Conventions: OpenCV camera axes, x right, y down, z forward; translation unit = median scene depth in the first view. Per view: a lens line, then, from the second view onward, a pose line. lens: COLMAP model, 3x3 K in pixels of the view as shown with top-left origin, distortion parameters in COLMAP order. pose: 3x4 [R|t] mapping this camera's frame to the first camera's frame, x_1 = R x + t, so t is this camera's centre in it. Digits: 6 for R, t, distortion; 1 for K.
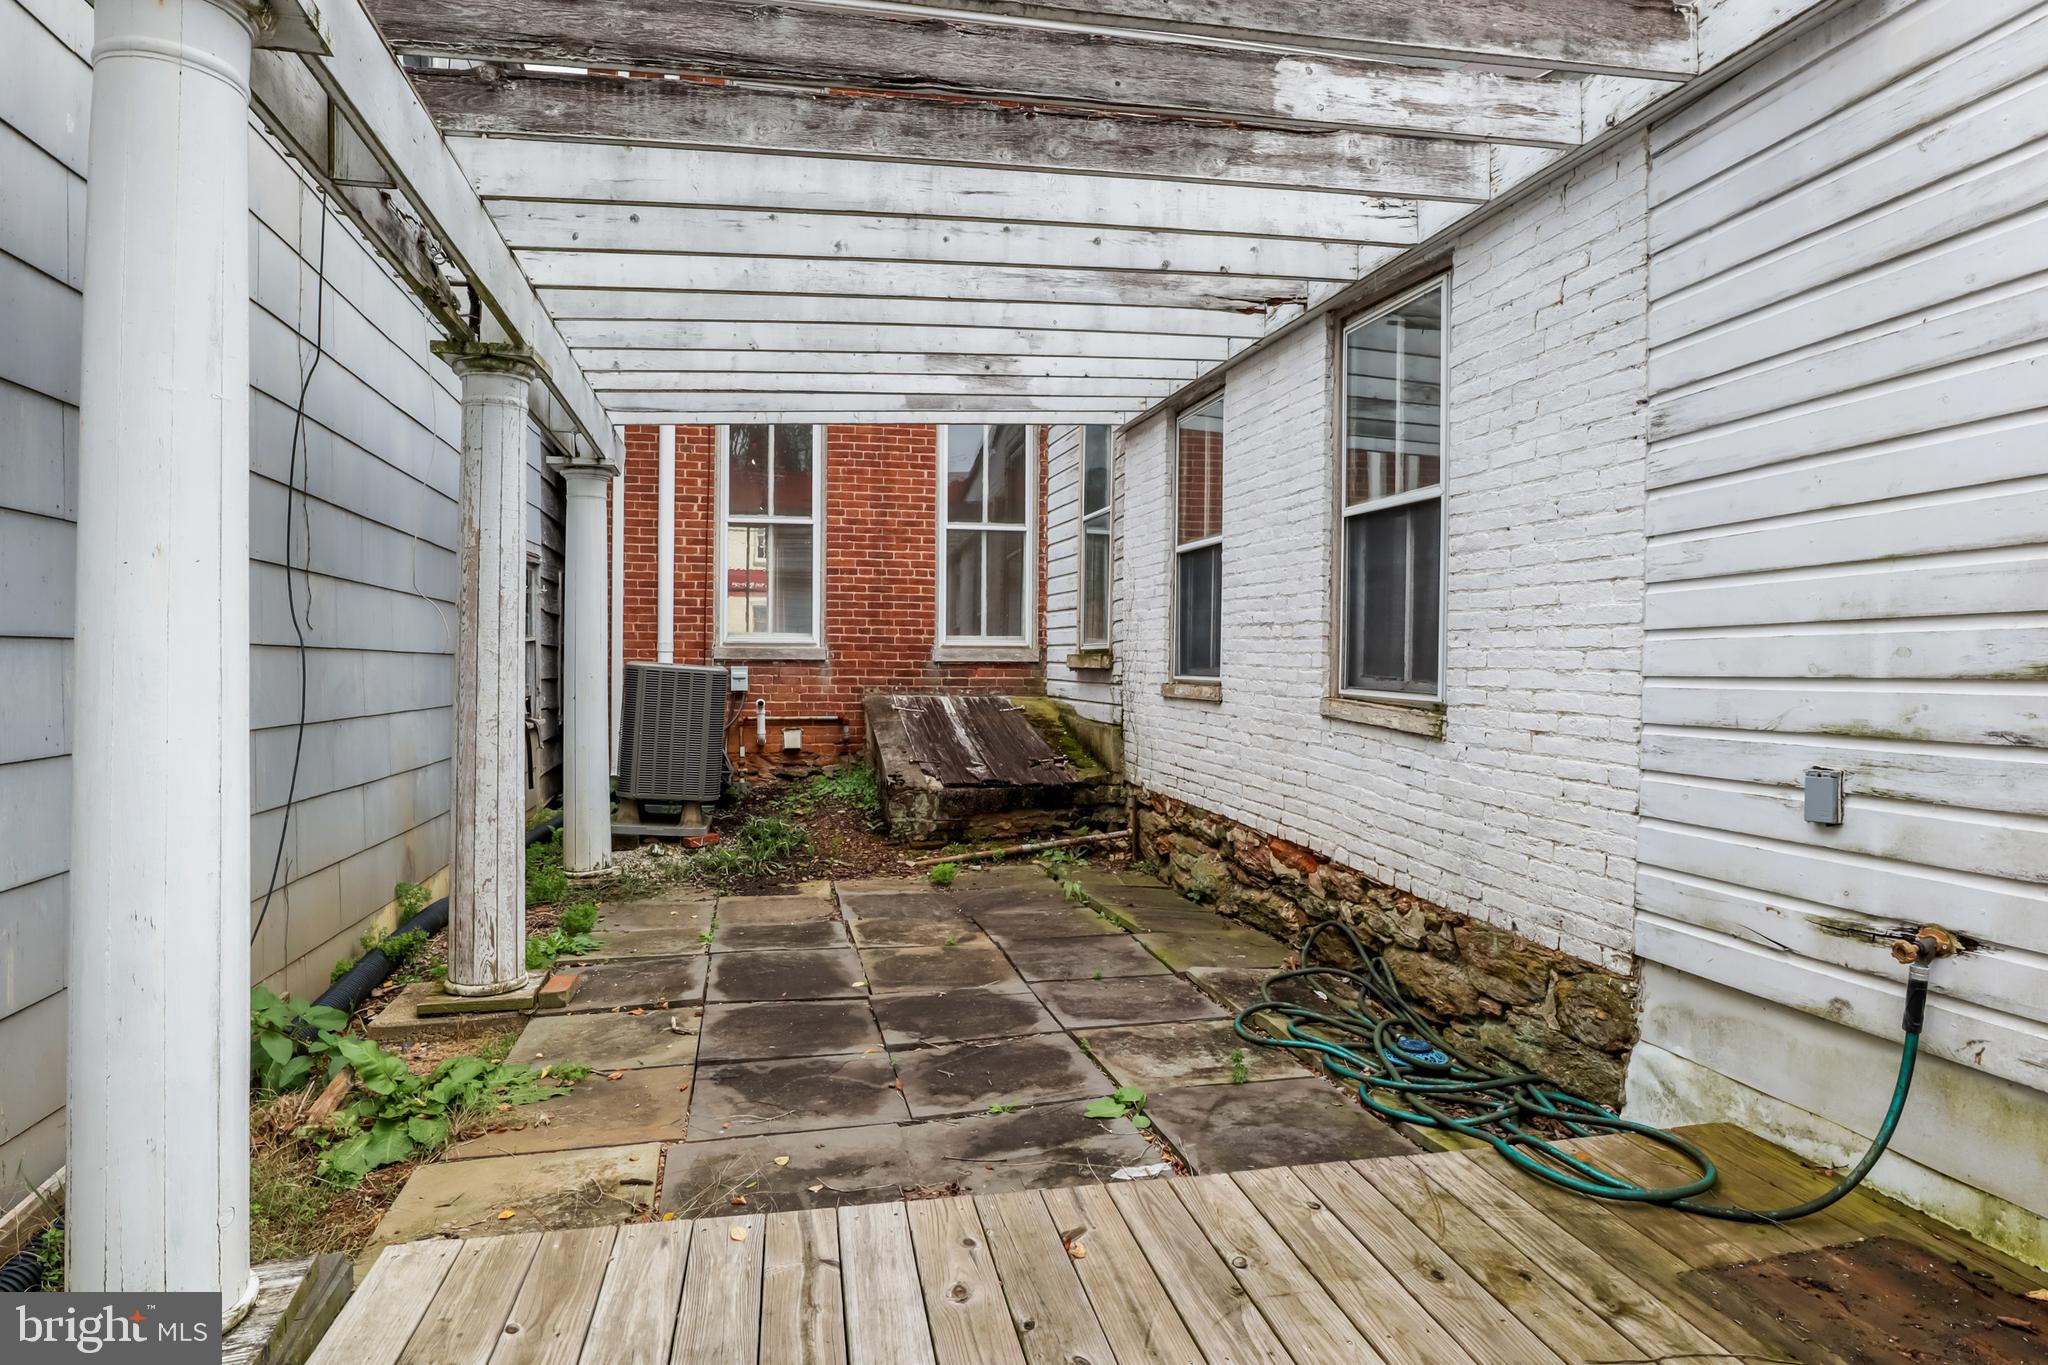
lens RADIAL K [[1084.0, 0, 1022.8], [0, 1084.0, 677.7], [0, 0, 1]] dist [-0.038372, 0.011740]
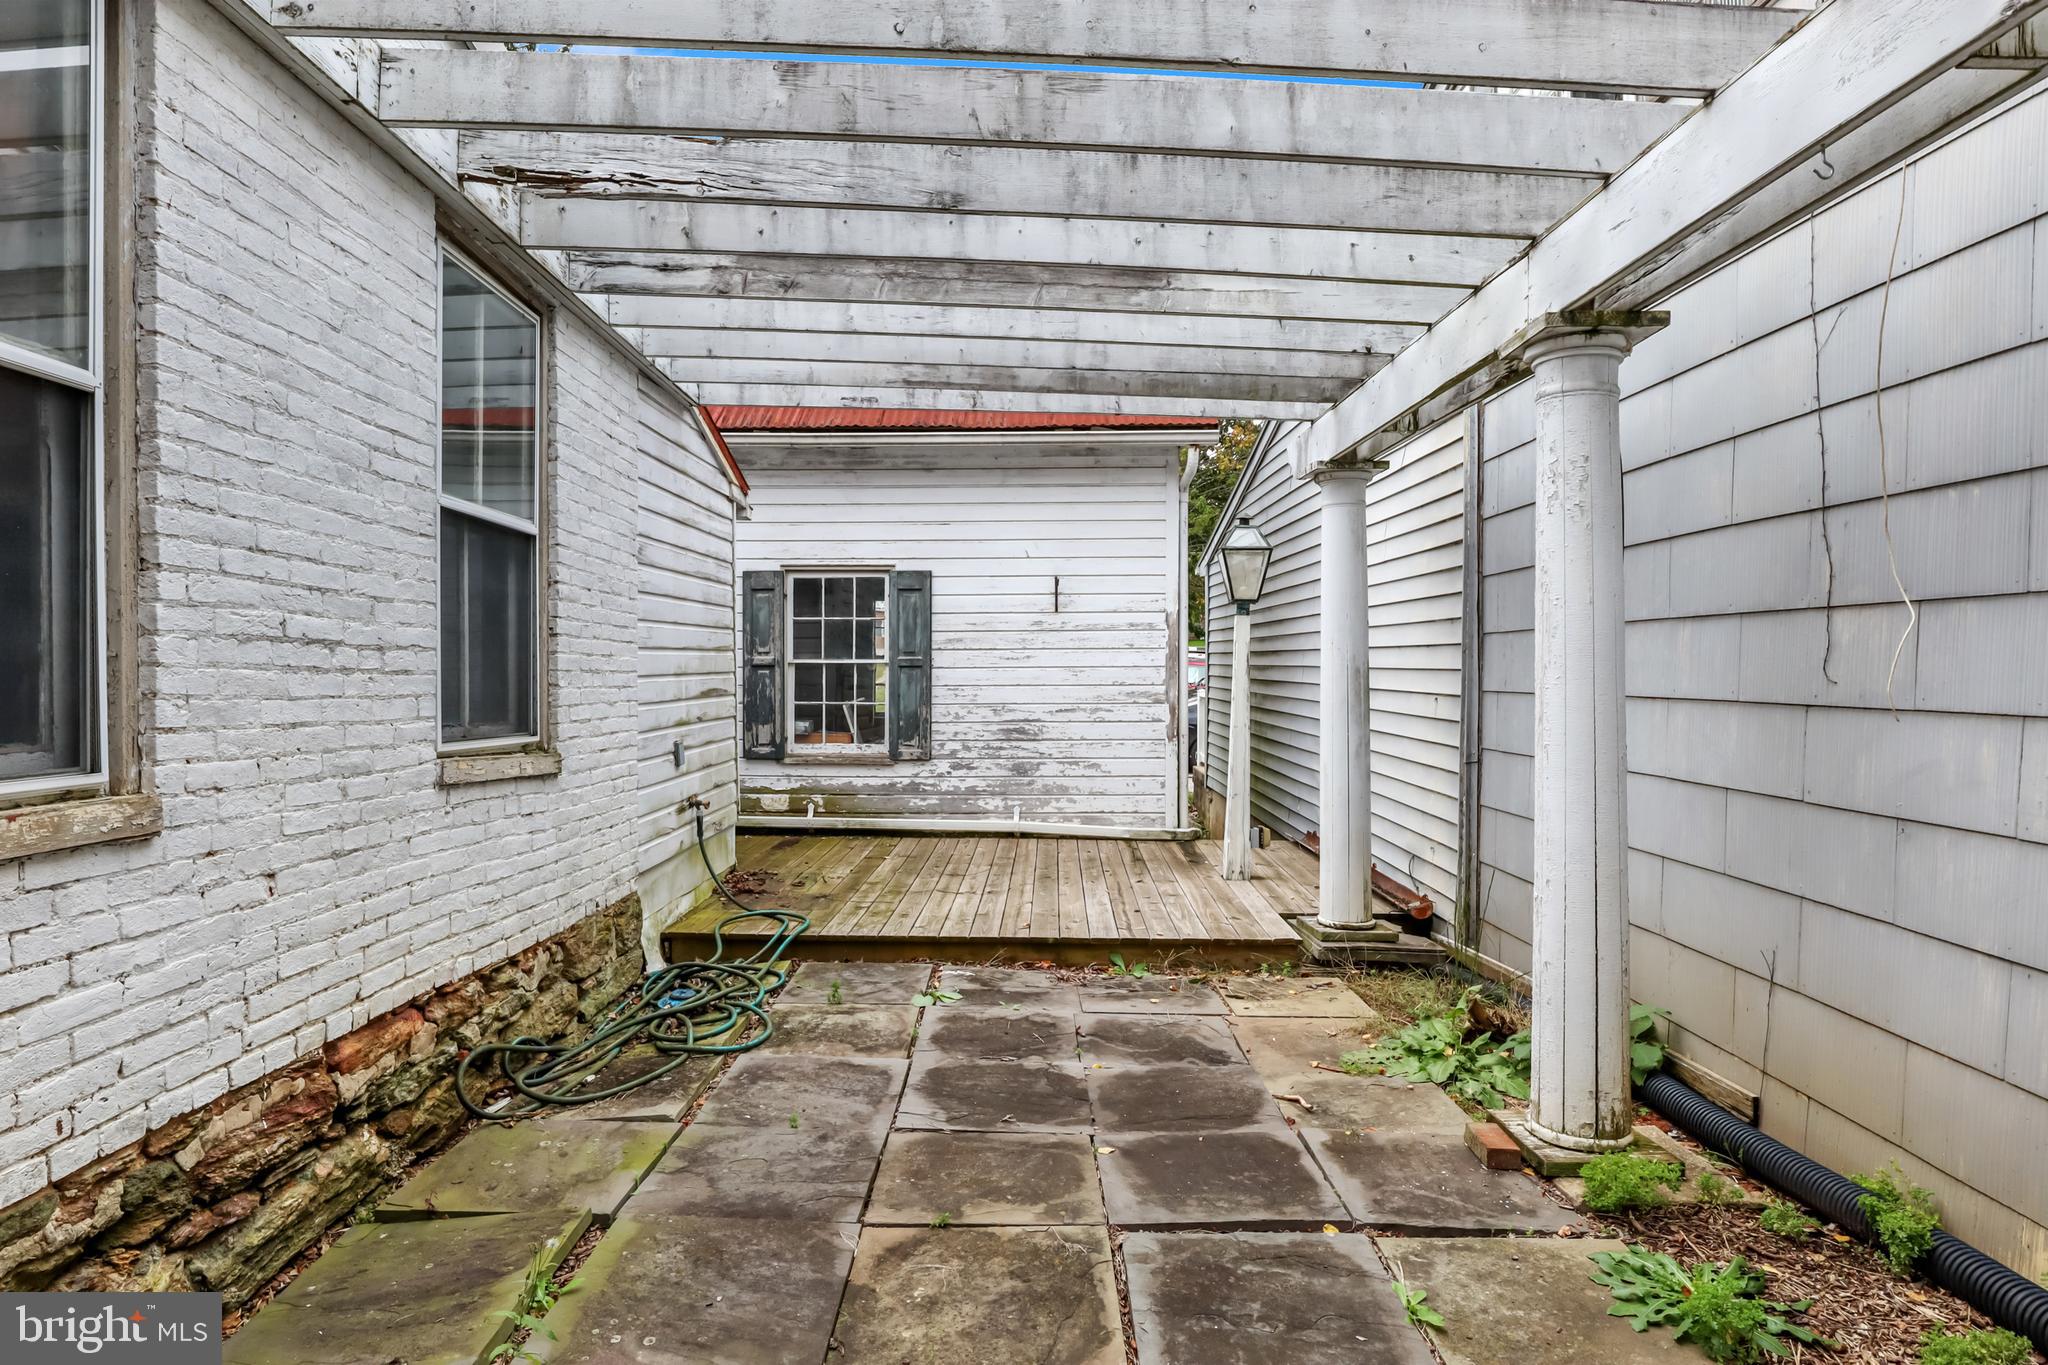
lens RADIAL K [[1084.0, 0, 1023.1], [0, 1084.0, 674.6], [0, 0, 1]] dist [-0.038372, 0.011740]
pose [[-0.972234, -0.011239, 0.233741, -0.280443], [-0.007136, 0.999805, 0.018390, -0.059518], [-0.233903, 0.016211, -0.972125, 1.824227]]
